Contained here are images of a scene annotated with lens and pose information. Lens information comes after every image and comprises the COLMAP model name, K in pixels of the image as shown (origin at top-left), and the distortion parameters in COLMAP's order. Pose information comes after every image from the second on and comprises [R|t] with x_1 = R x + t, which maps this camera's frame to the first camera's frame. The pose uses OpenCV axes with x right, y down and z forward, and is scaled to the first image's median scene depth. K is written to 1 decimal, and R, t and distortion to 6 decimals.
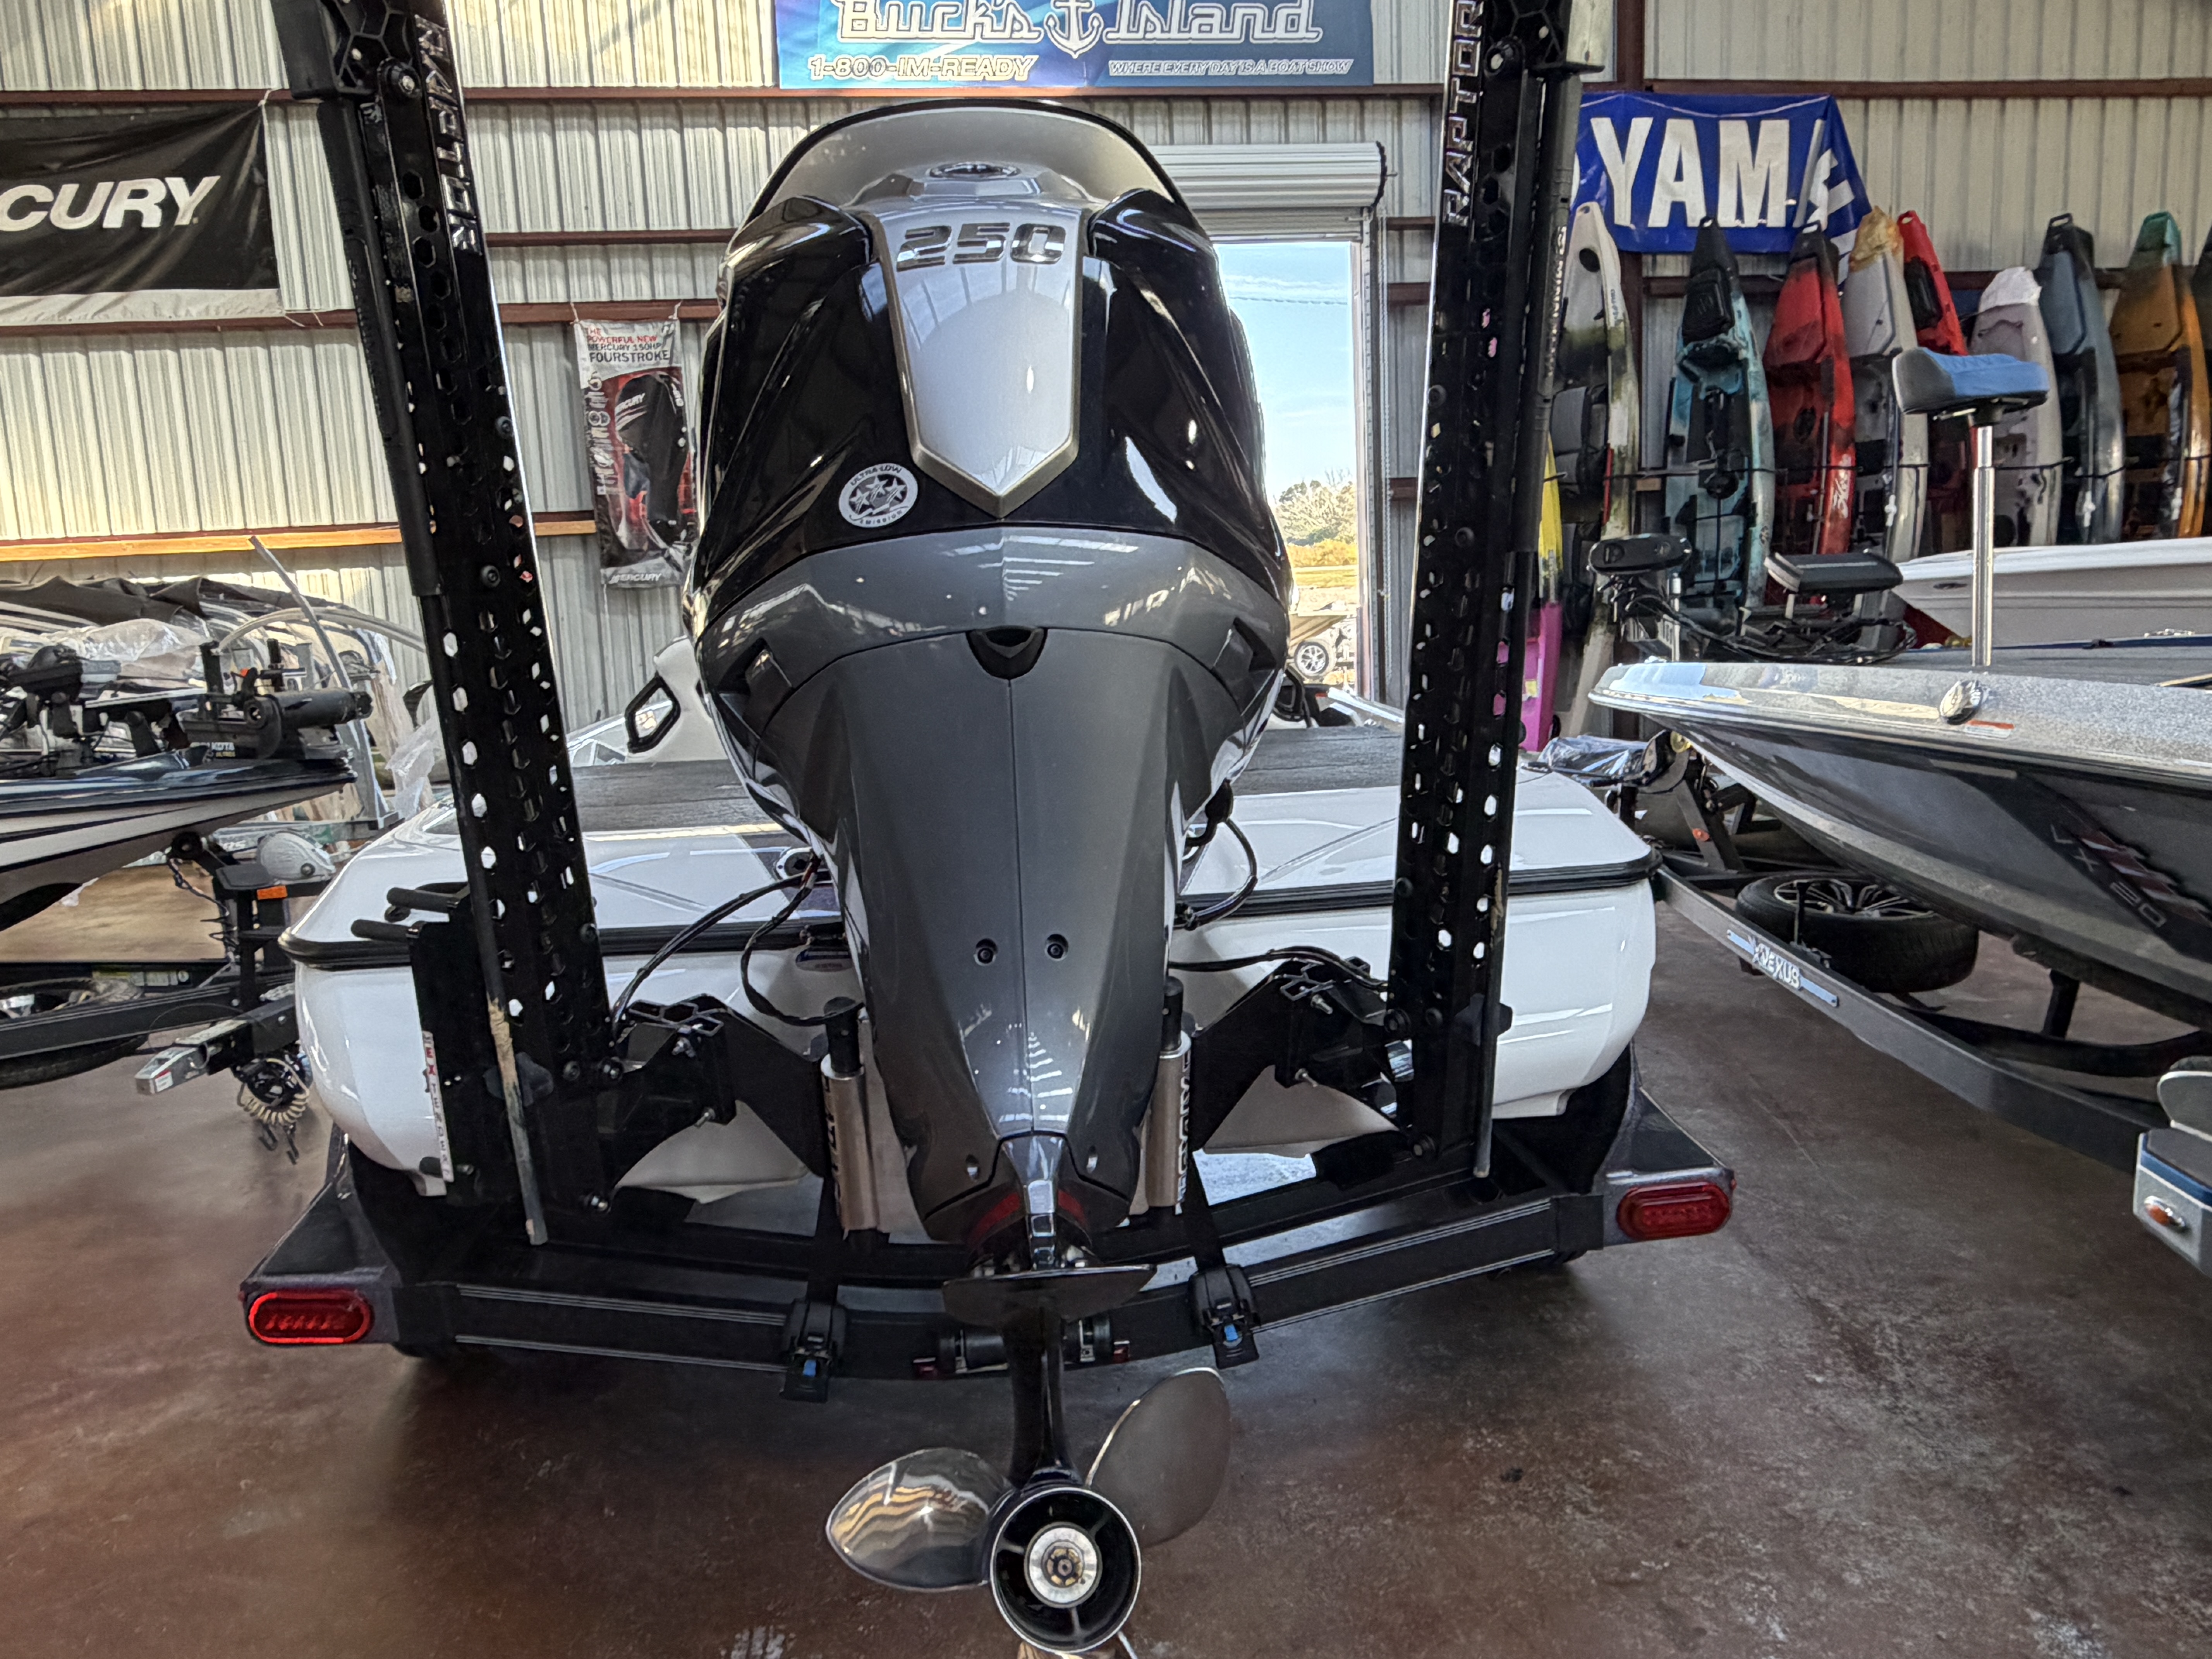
lens RADIAL K [[1567.9, 0, 1103.0], [0, 1567.9, 840.1], [0, 0, 1]] dist [-0.006339, 0.006876]
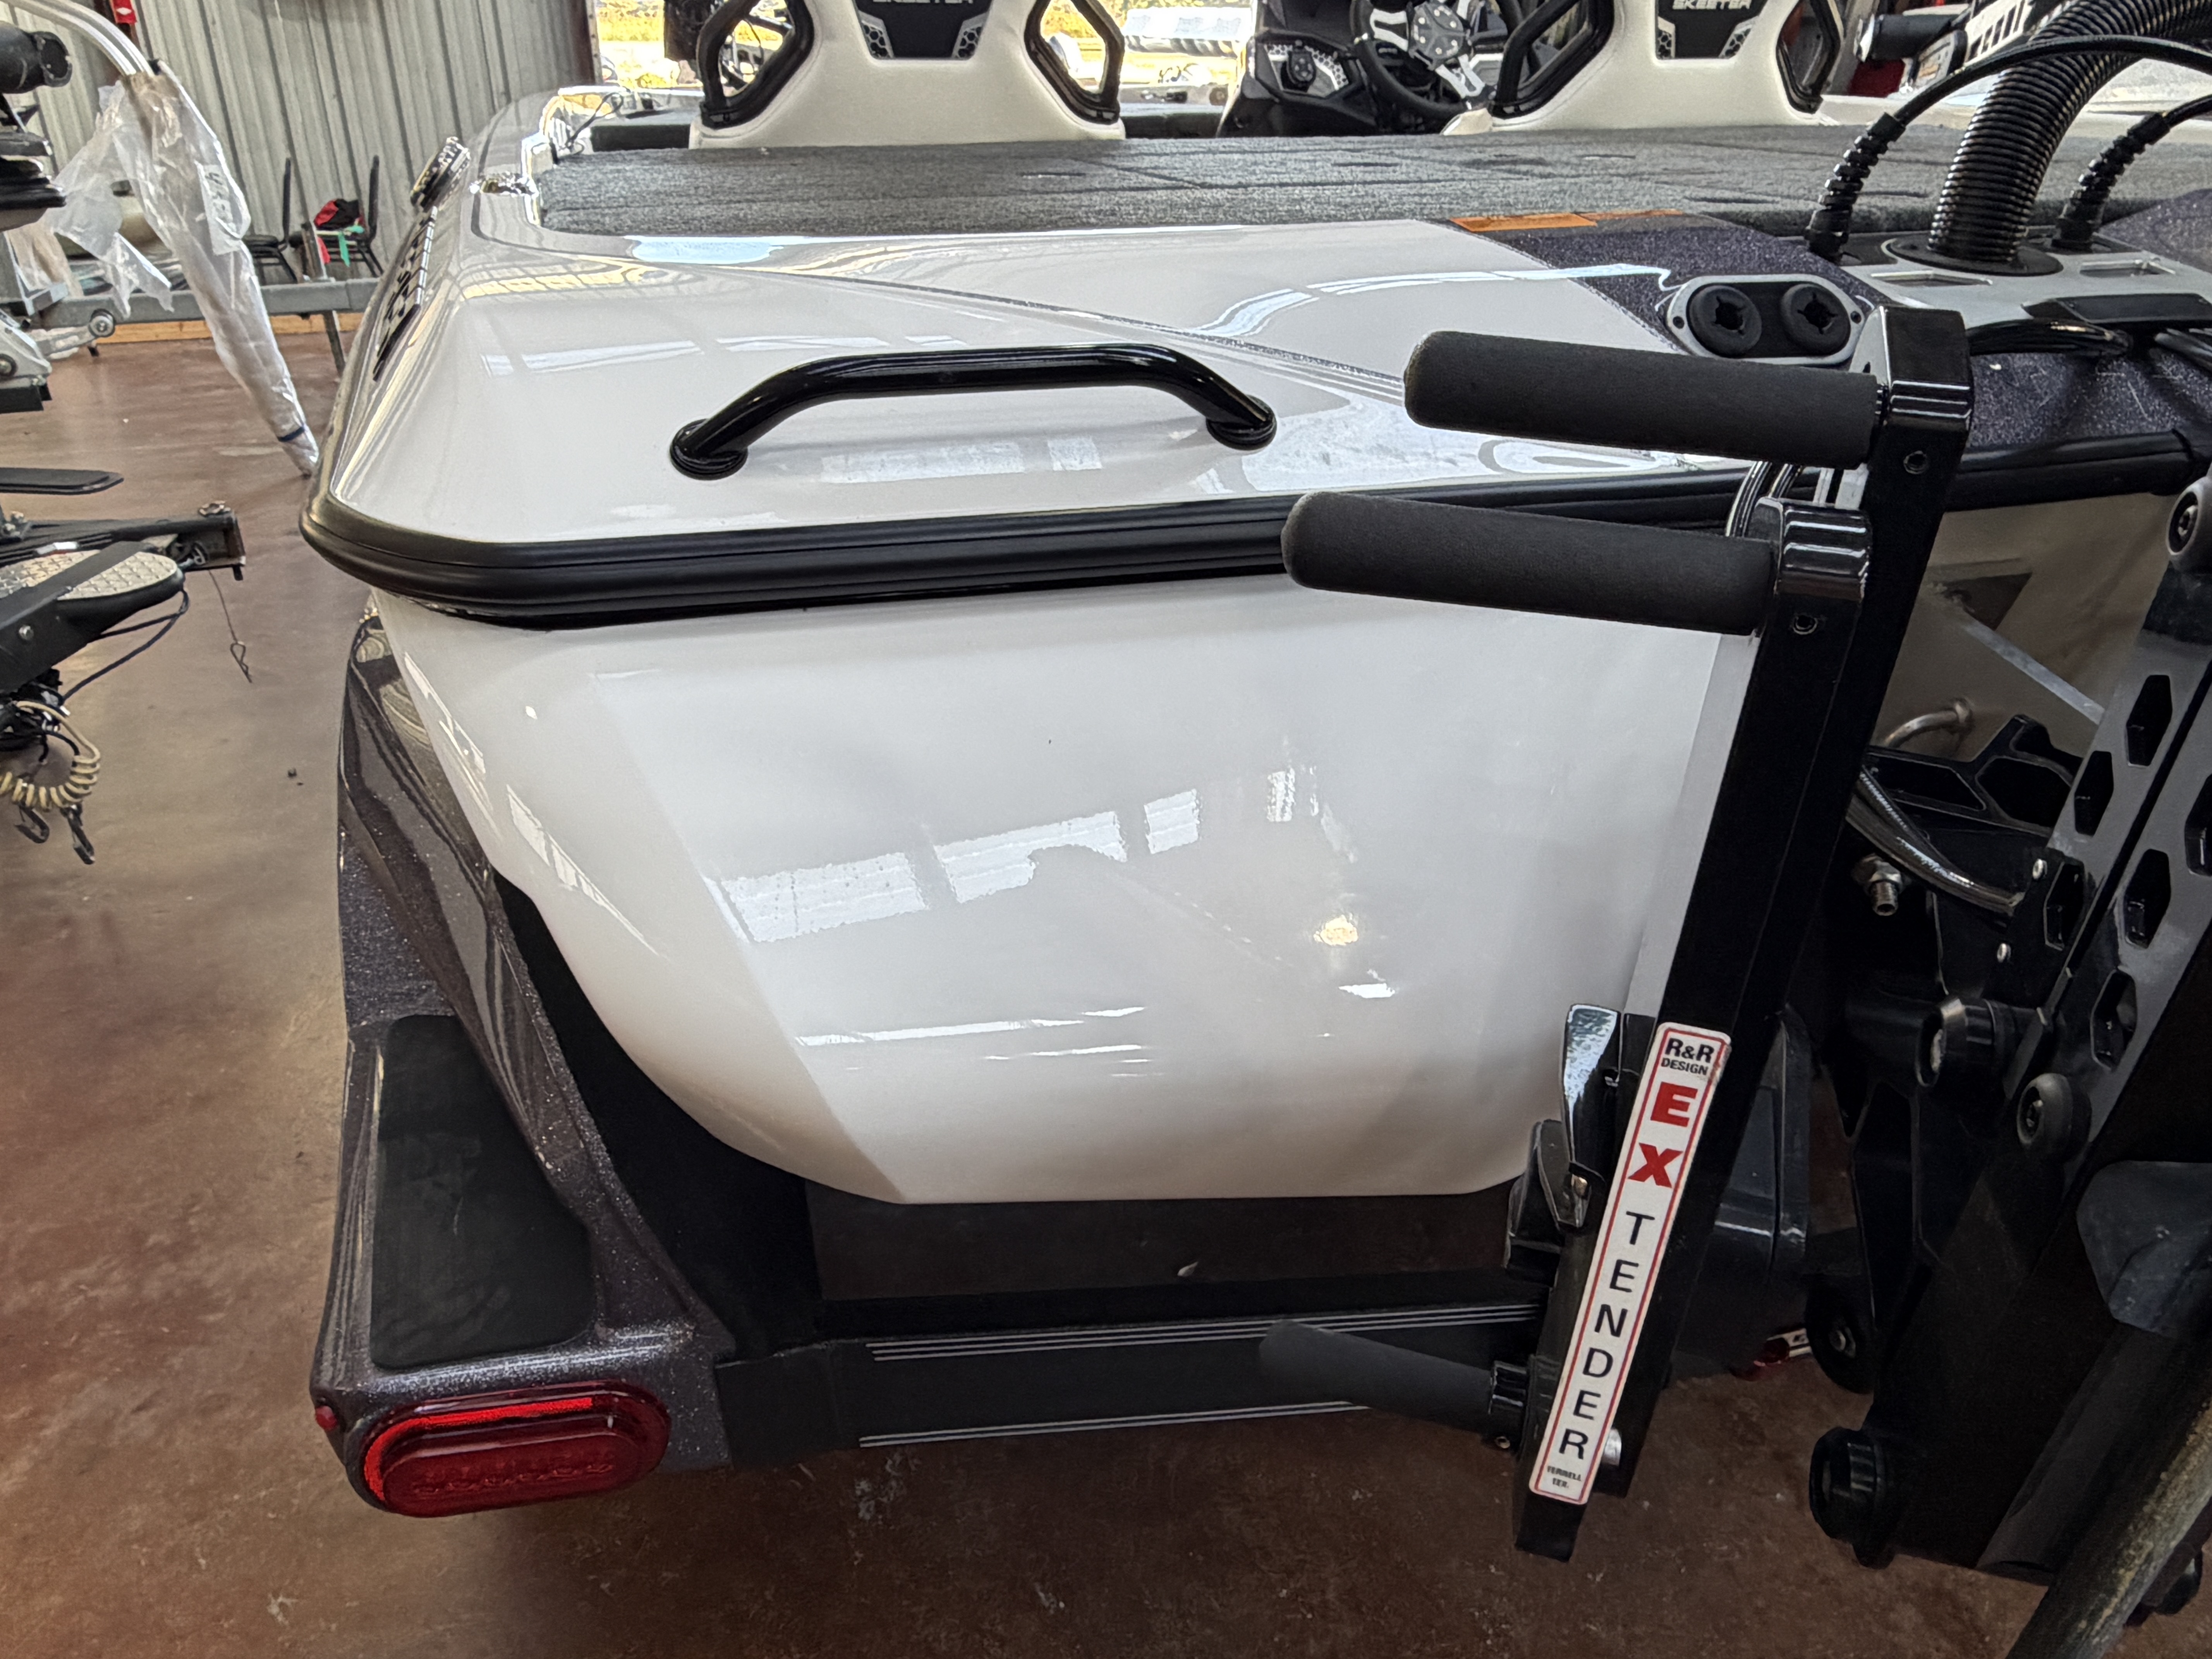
lens RADIAL K [[1567.9, 0, 1103.0], [0, 1567.9, 828.6], [0, 0, 1]] dist [-0.006339, 0.006876]
pose [[0.982579, -0.048943, 0.179283, -0.189745], [-0.005061, 0.957294, 0.289073, 0.011552], [-0.185774, -0.284944, 0.940369, 0.284585]]
